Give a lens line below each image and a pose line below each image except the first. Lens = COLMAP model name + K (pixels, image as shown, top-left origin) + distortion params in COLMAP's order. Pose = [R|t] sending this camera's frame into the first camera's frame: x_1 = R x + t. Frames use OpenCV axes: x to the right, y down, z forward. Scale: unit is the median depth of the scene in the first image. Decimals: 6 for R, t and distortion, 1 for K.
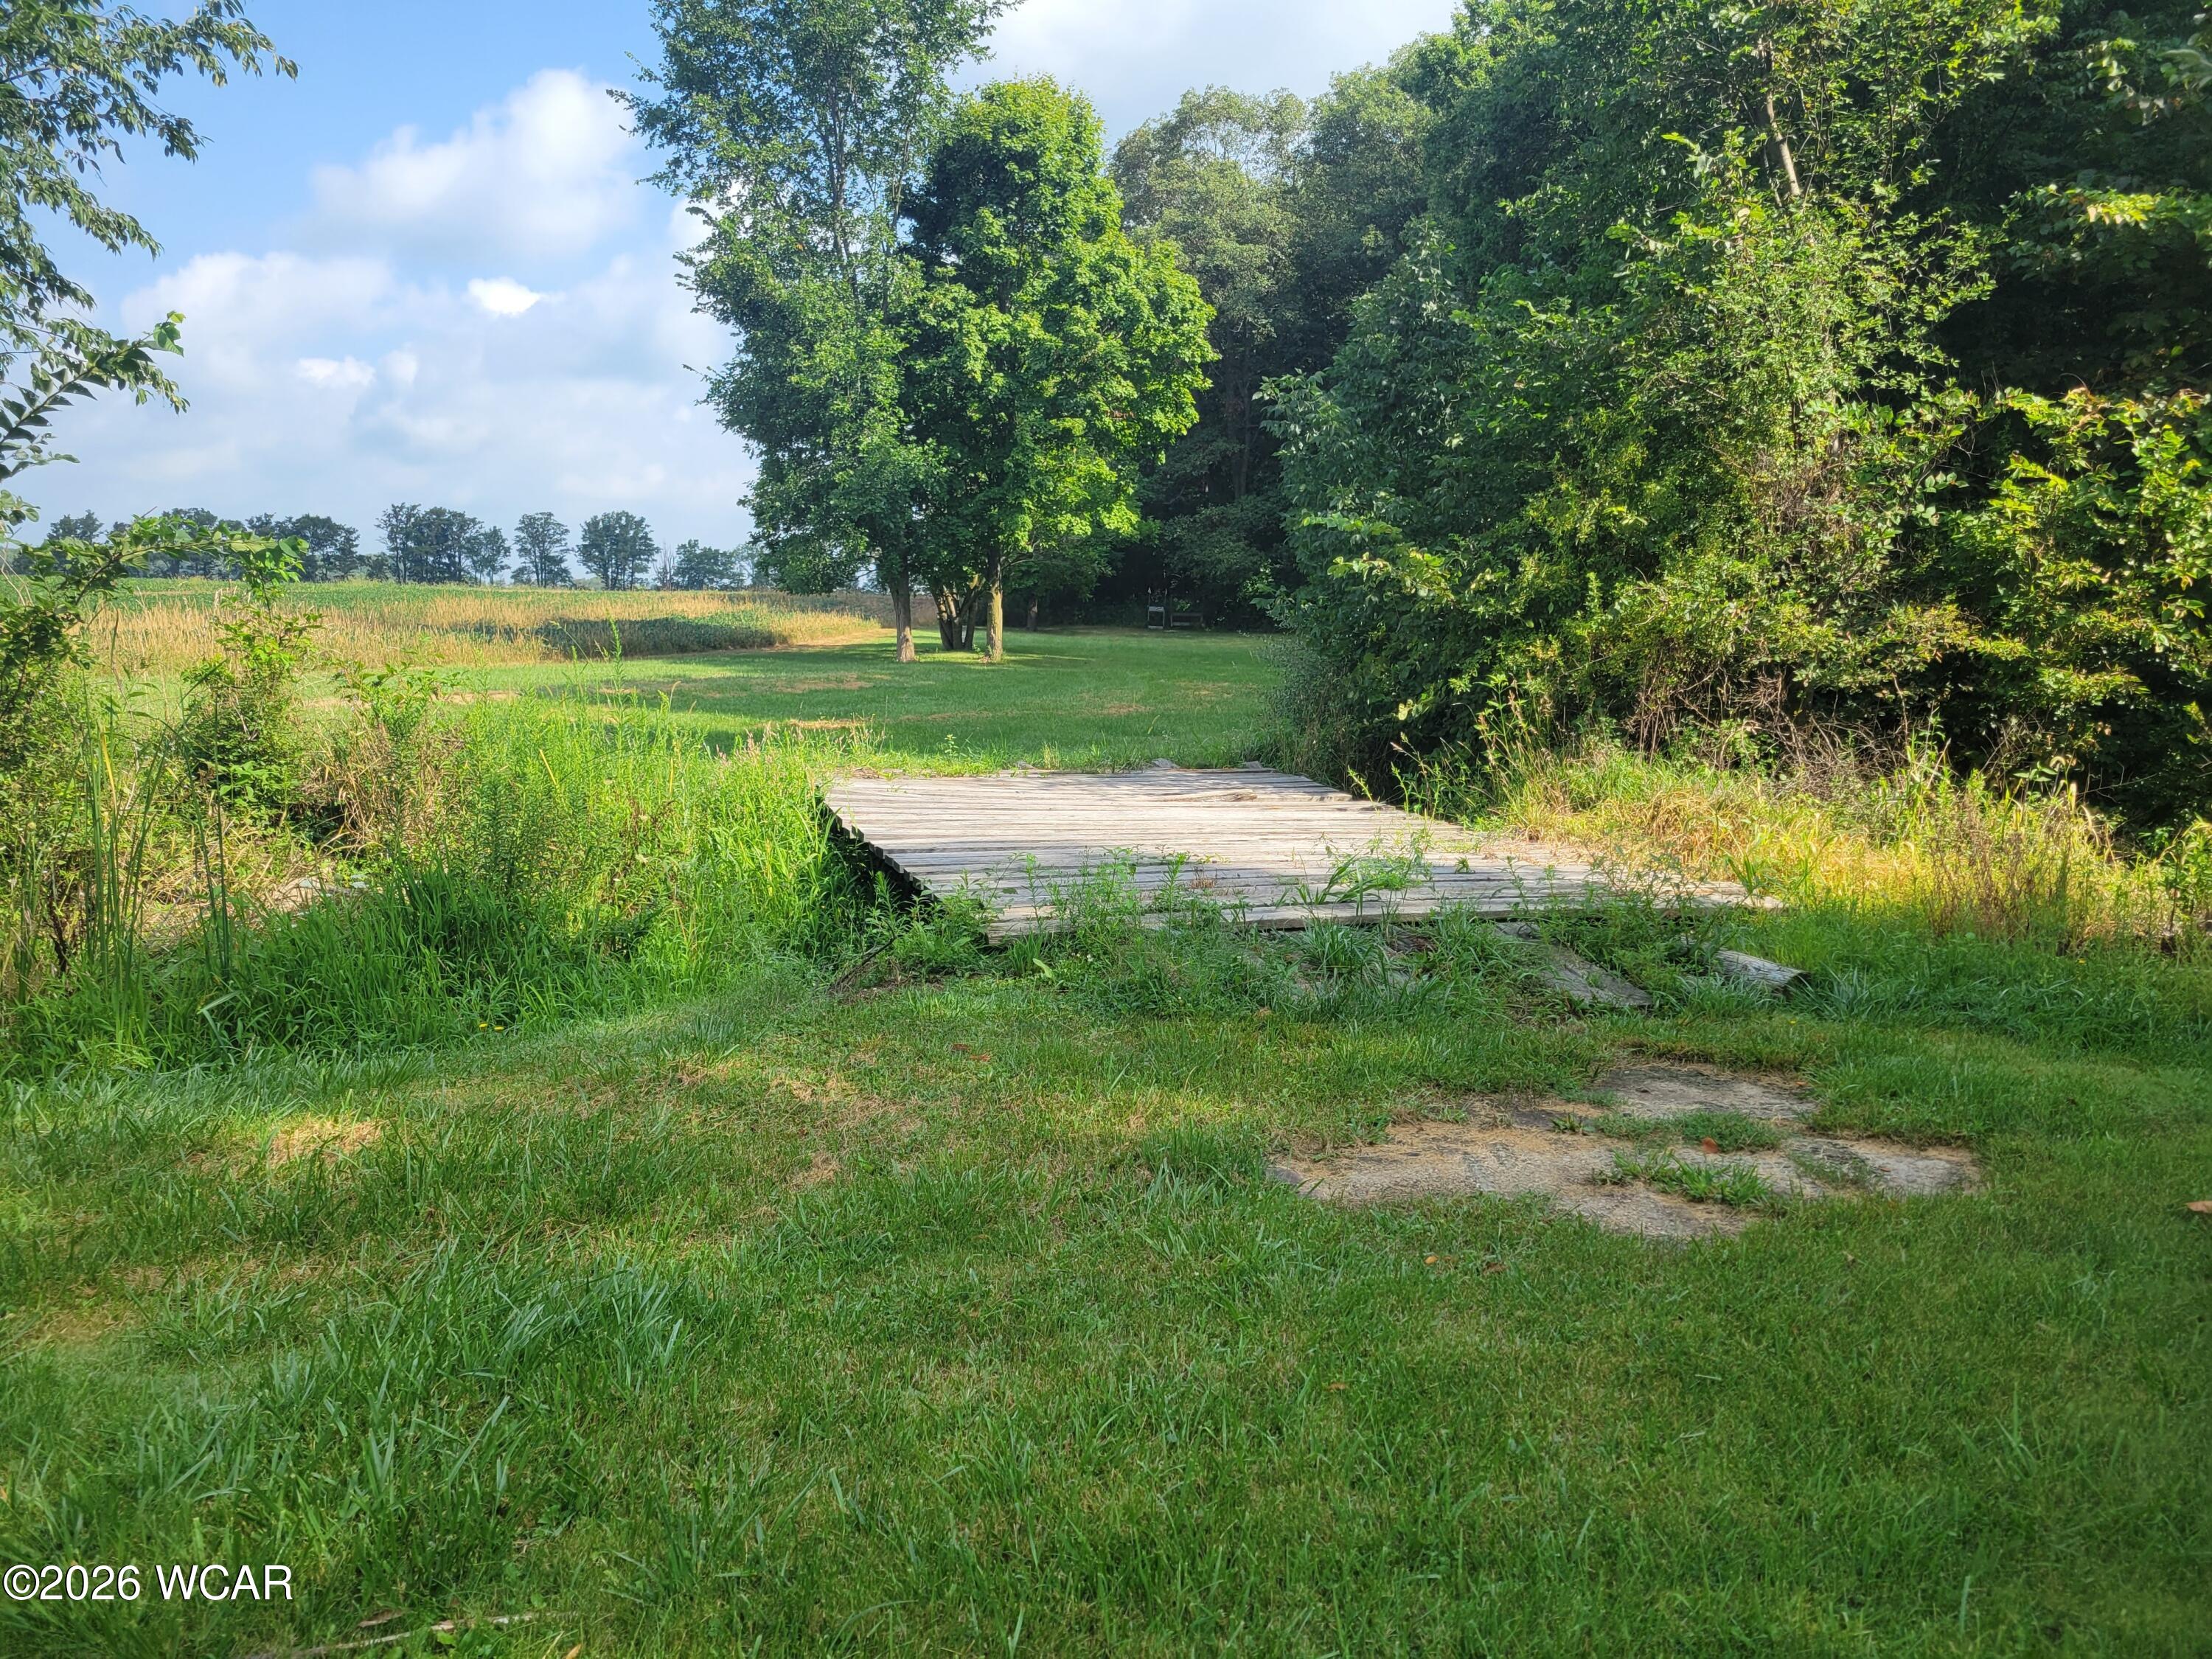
lens RADIAL K [[1652.6, 0, 1106.0], [0, 1652.6, 829.5], [0, 0, 1]] dist [0.002346, -0.183067]
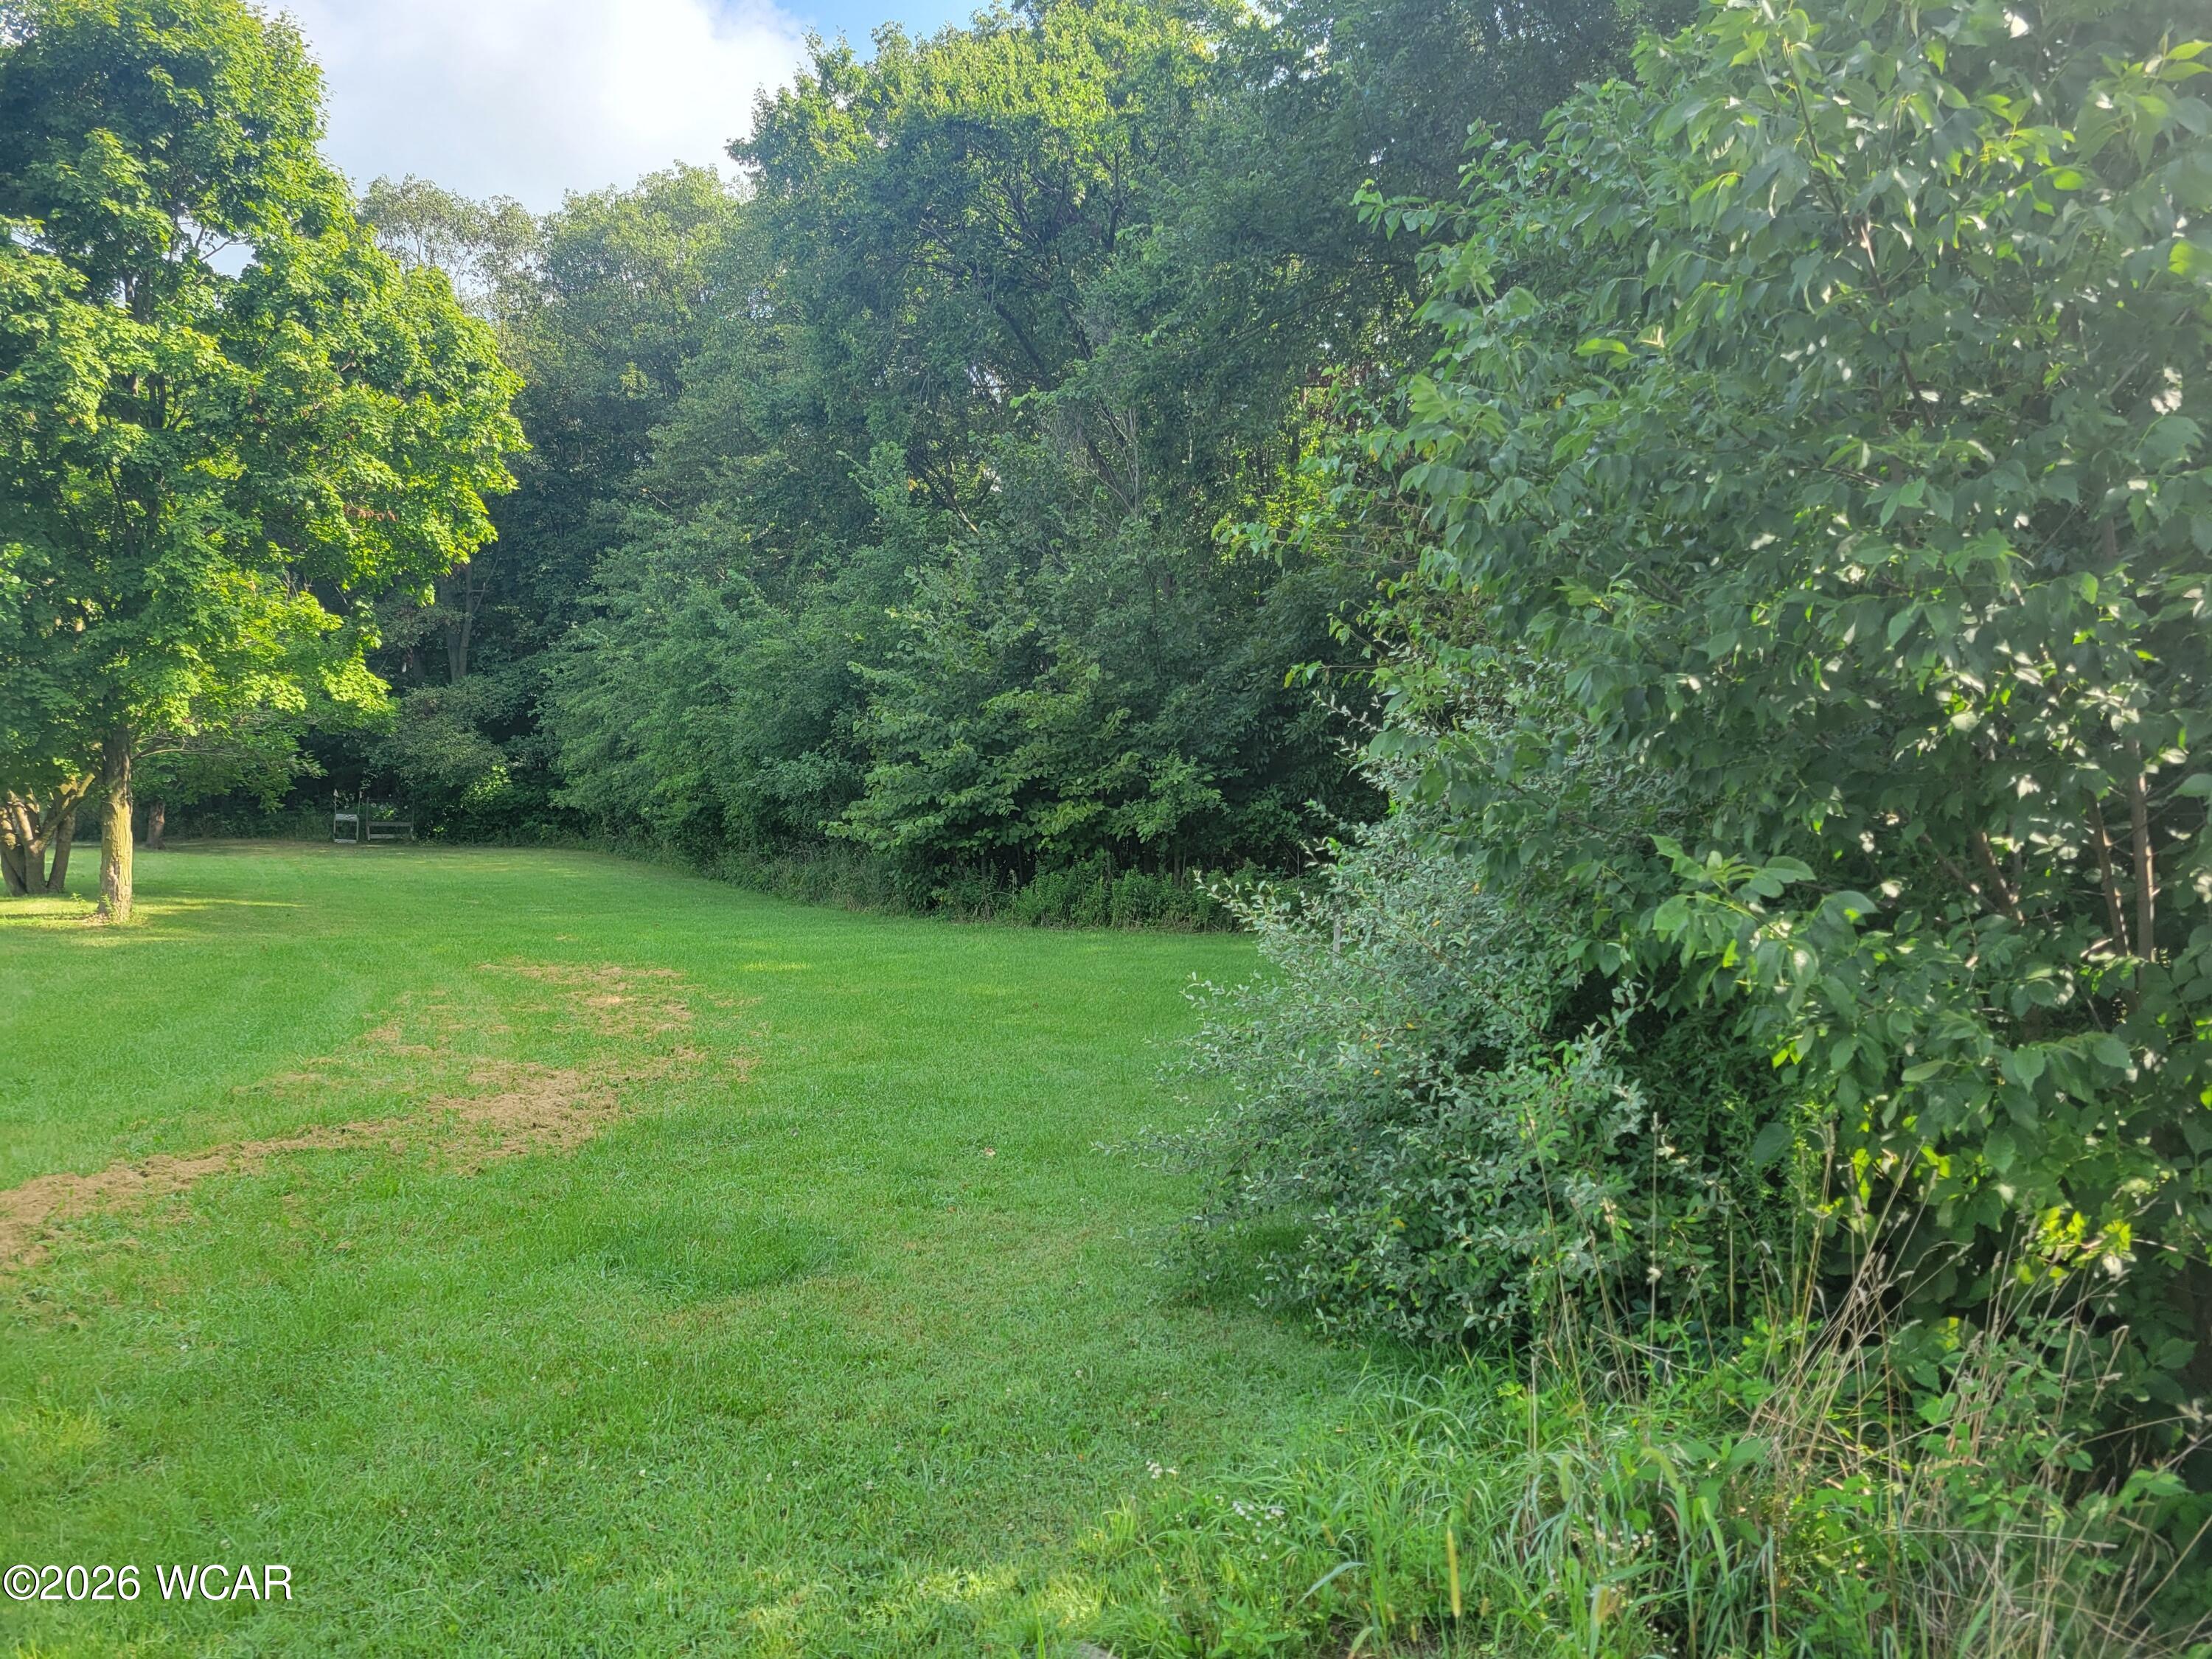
lens RADIAL K [[1450.4, 0, 1106.0], [0, 1450.4, 829.5], [0, 0, 1]] dist [-0.002628, -0.016847]
pose [[0.847685, -0.015458, 0.530274, -0.045564], [0.076360, 0.992722, -0.093128, -0.063980], [-0.524975, 0.119434, 0.842696, 0.415182]]
